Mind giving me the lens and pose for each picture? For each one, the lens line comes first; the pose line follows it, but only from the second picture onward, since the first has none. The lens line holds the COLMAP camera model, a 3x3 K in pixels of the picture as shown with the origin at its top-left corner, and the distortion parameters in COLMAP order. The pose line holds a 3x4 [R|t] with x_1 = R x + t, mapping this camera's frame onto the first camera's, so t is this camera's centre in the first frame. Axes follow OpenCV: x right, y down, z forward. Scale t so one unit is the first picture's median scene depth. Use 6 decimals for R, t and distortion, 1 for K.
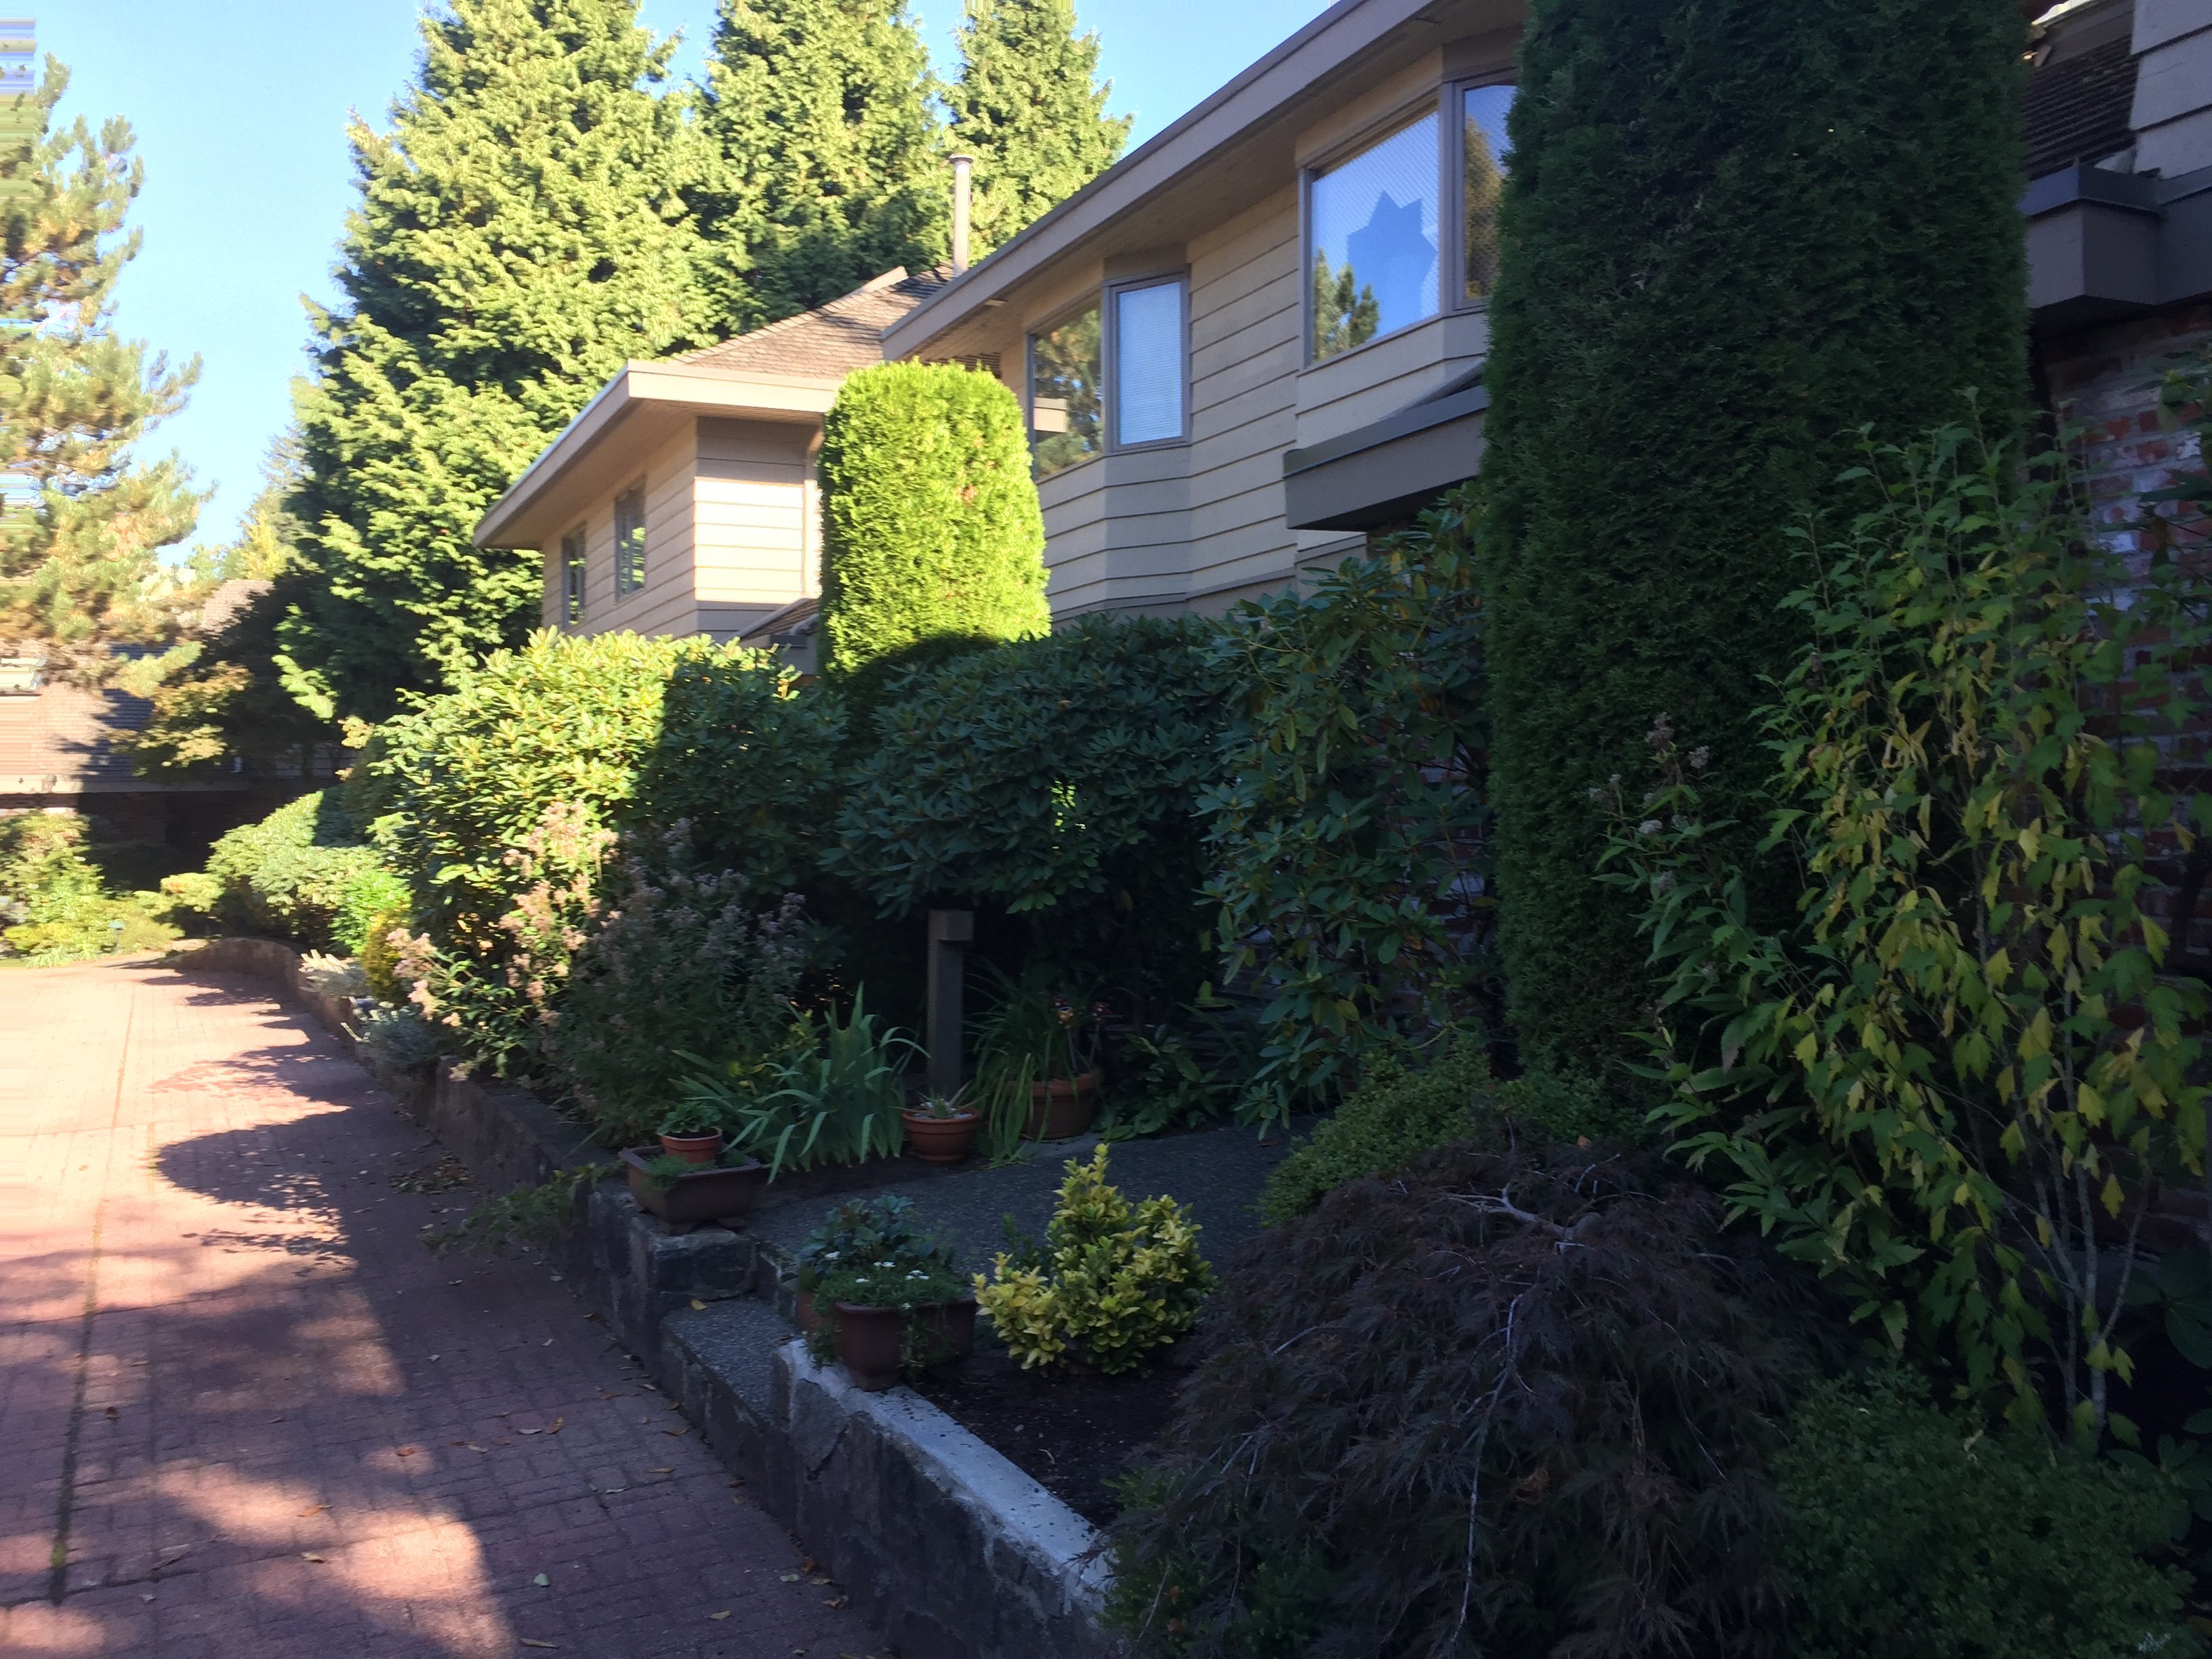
lens RADIAL K [[1905.3, 0, 1167.0], [0, 1905.3, 745.0], [0, 0, 1]] dist [0.061939, -0.086013]
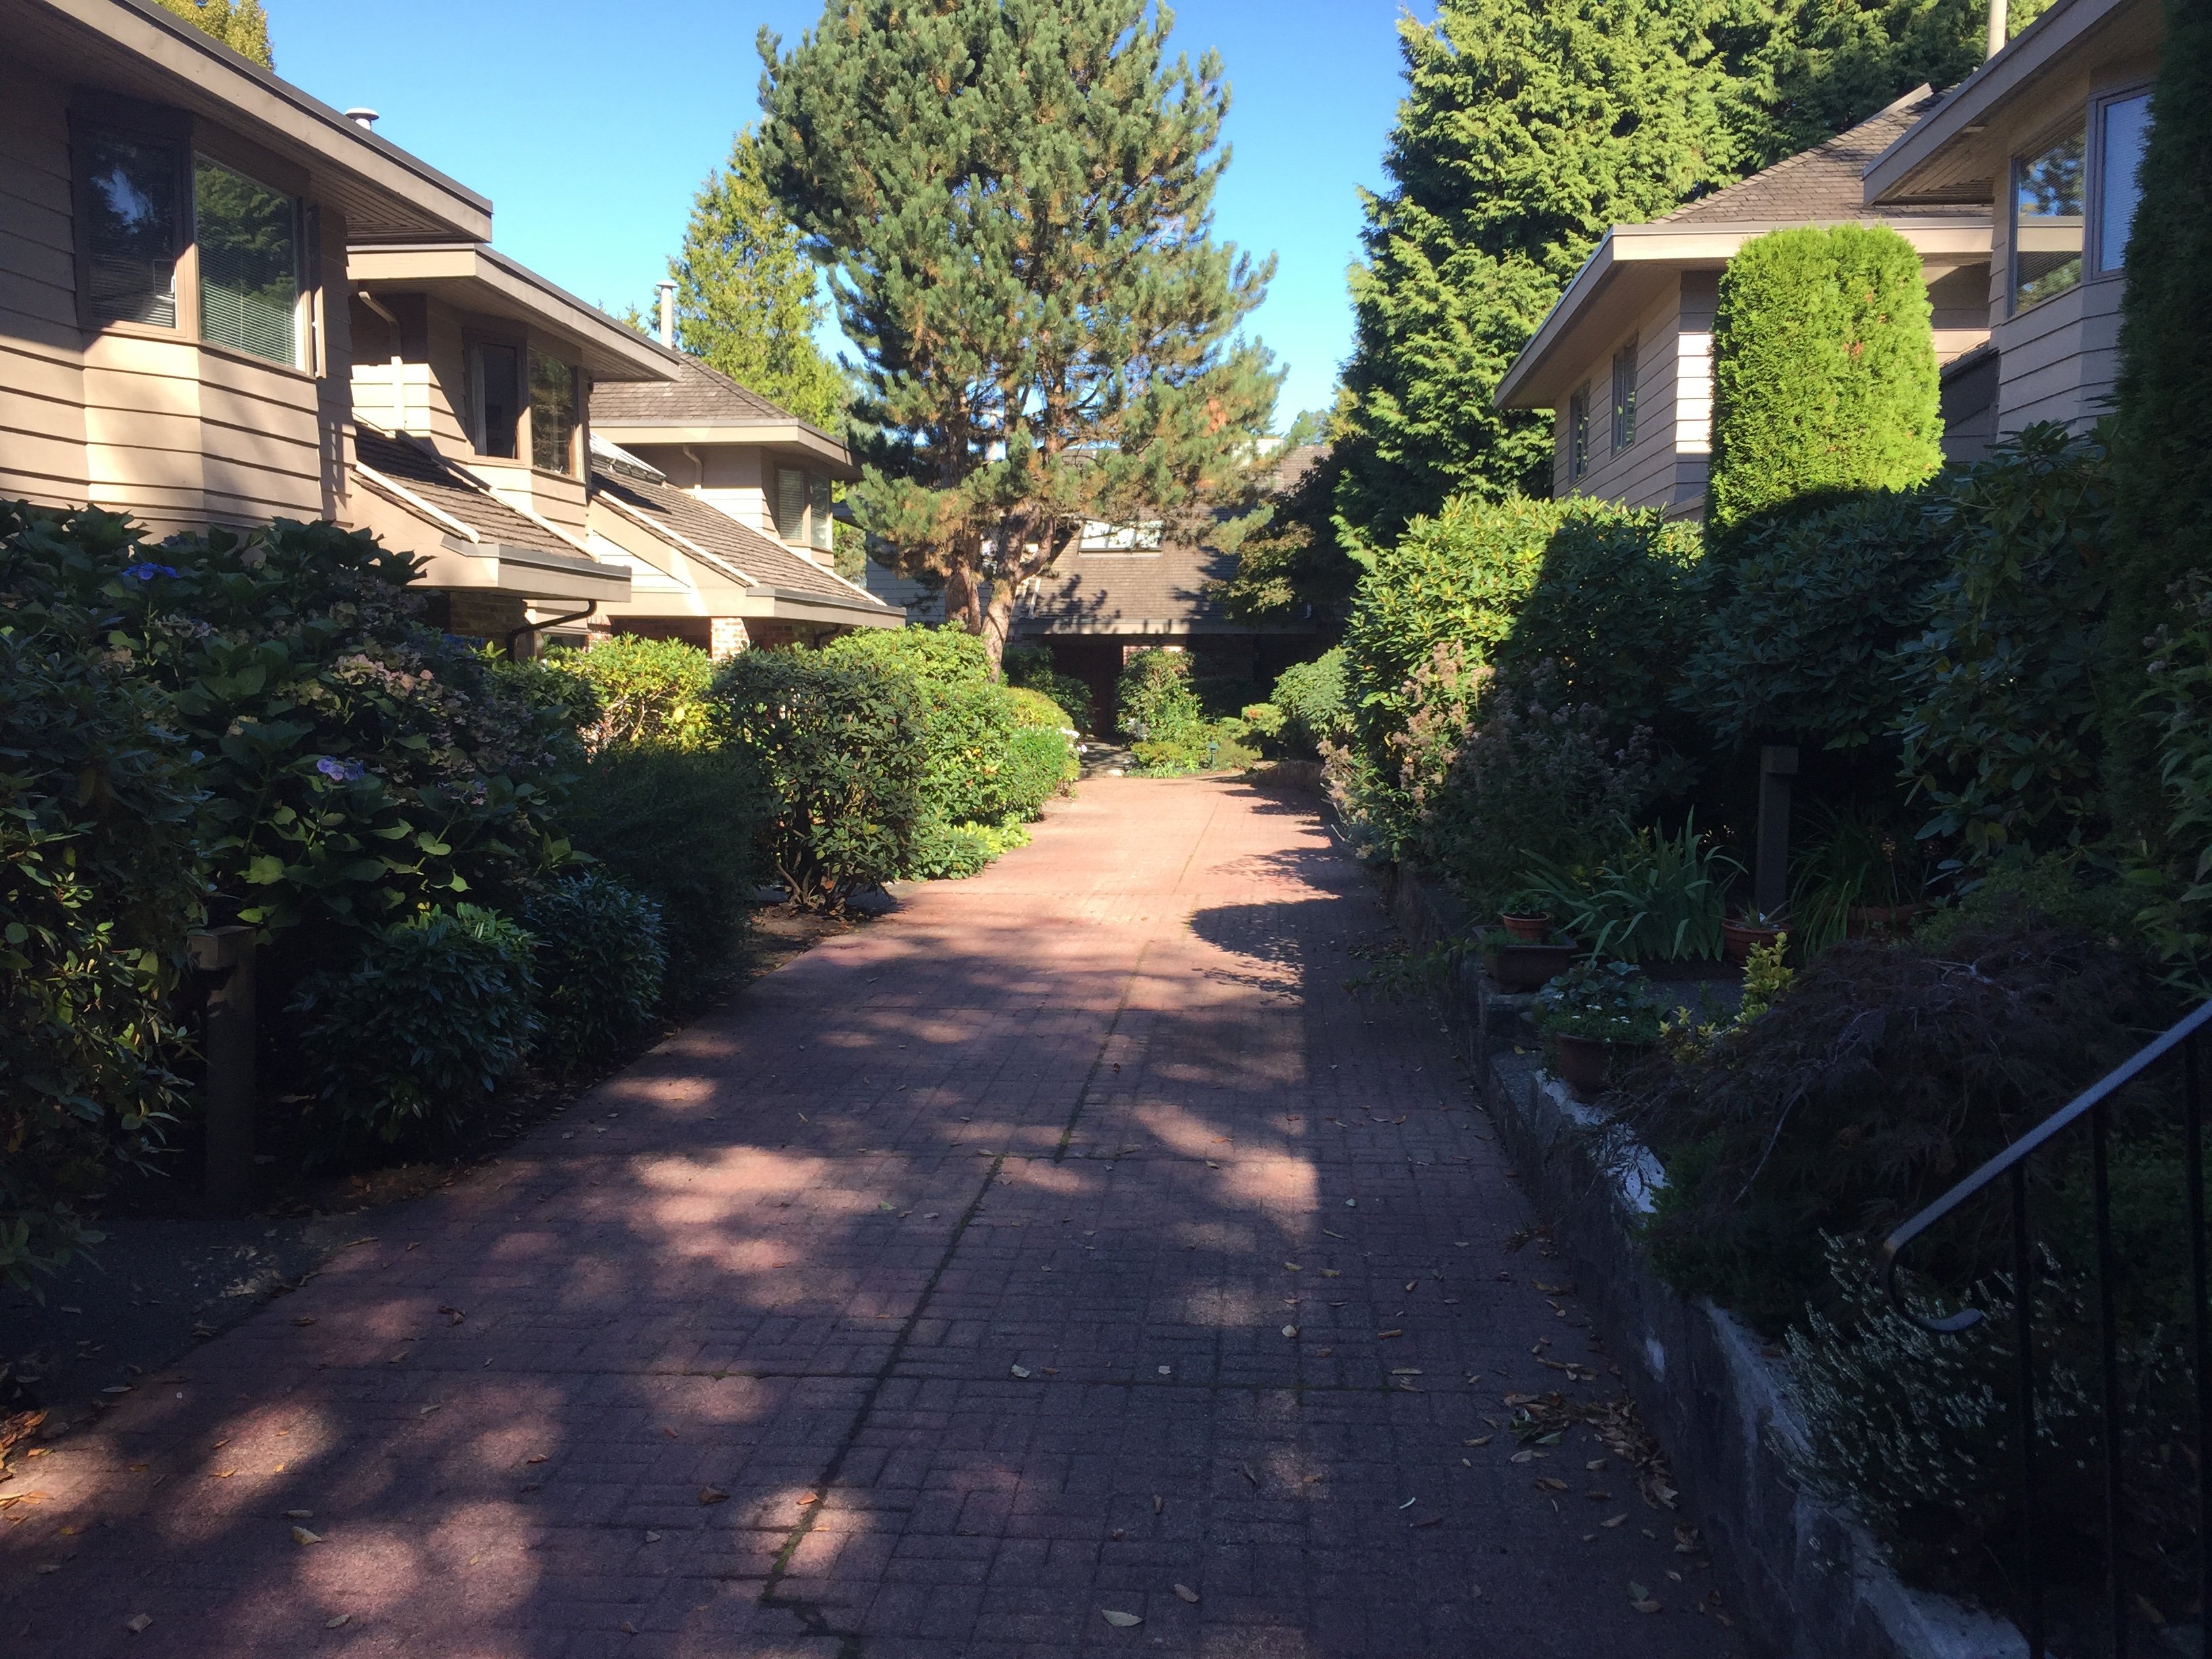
lens RADIAL K [[1905.3, 0, 1135.2], [0, 1905.3, 793.9], [0, 0, 1]] dist [0.061939, -0.086013]
pose [[0.851851, 0.056827, -0.520693, 0.118420], [-0.002466, 0.994521, 0.104506, -0.000394], [0.523779, -0.087740, 0.847324, -0.106426]]
